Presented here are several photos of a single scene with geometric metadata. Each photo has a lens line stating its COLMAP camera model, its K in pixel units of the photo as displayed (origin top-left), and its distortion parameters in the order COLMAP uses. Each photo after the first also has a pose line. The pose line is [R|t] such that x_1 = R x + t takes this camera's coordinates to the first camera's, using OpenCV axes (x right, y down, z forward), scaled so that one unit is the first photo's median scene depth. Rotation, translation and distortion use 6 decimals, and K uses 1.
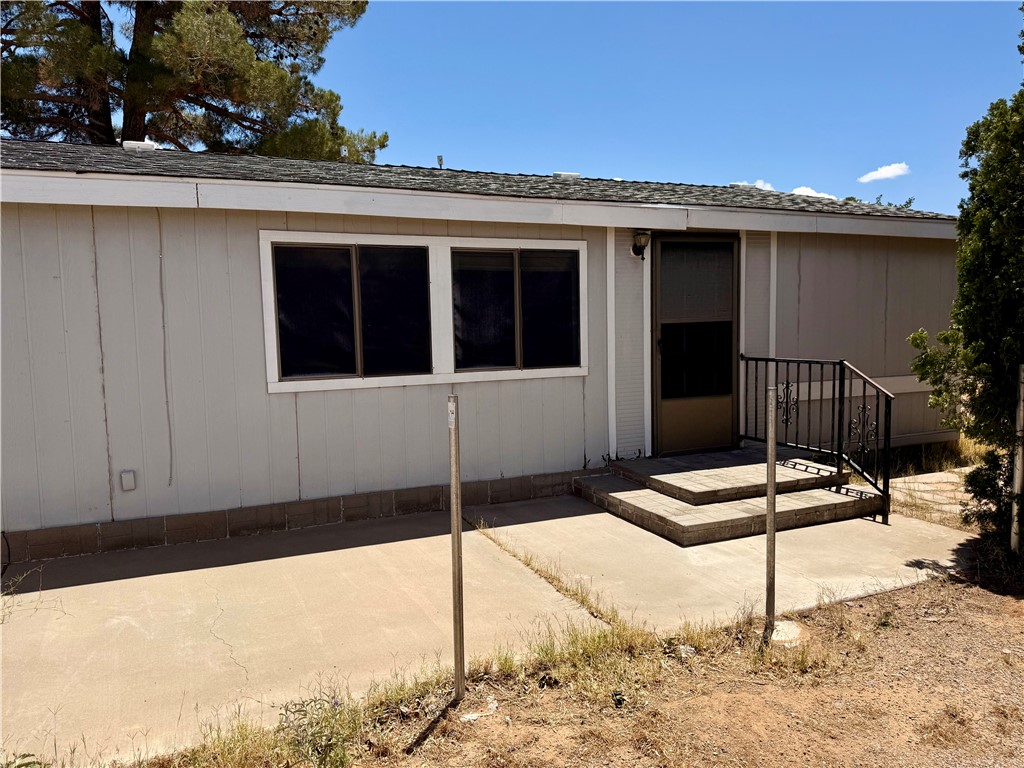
lens RADIAL K [[711.0, 0, 530.1], [0, 711.0, 379.6], [0, 0, 1]] dist [0.183294, -0.320809]
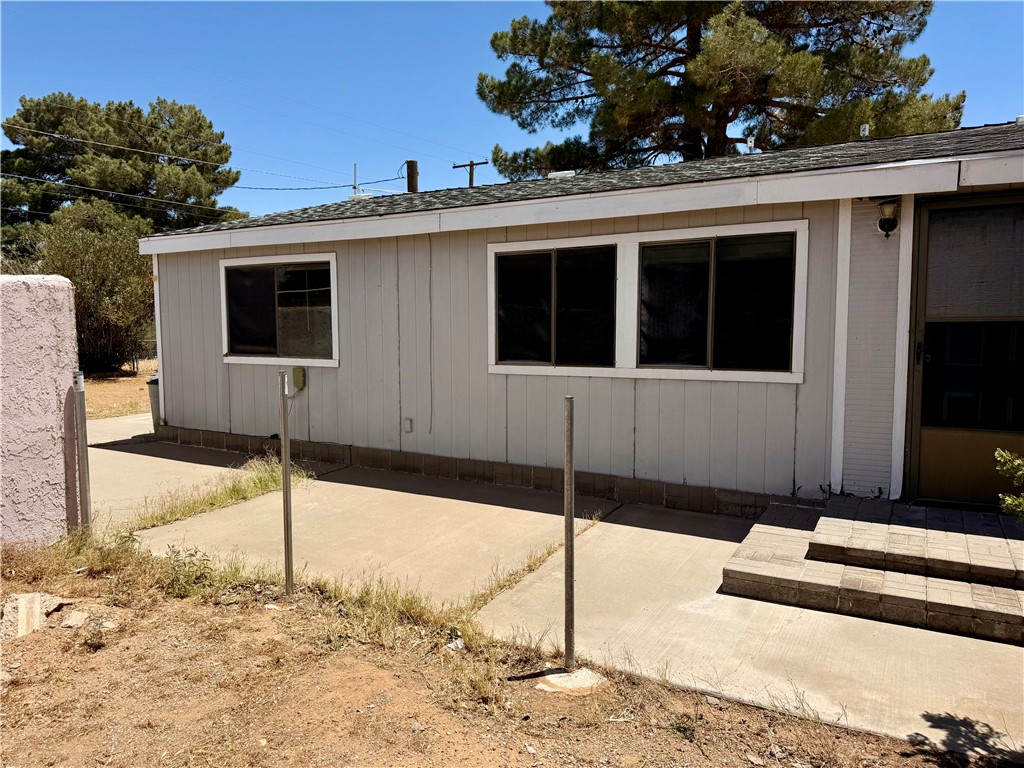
lens RADIAL K [[720.9, 0, 512.0], [0, 720.9, 384.0], [0, 0, 1]] dist [0.070168, -0.073747]
pose [[0.598705, 0.085419, -0.796402, 0.616425], [-0.069743, 0.996080, 0.054405, -0.031234], [0.797927, 0.022971, 0.602316, 0.257072]]
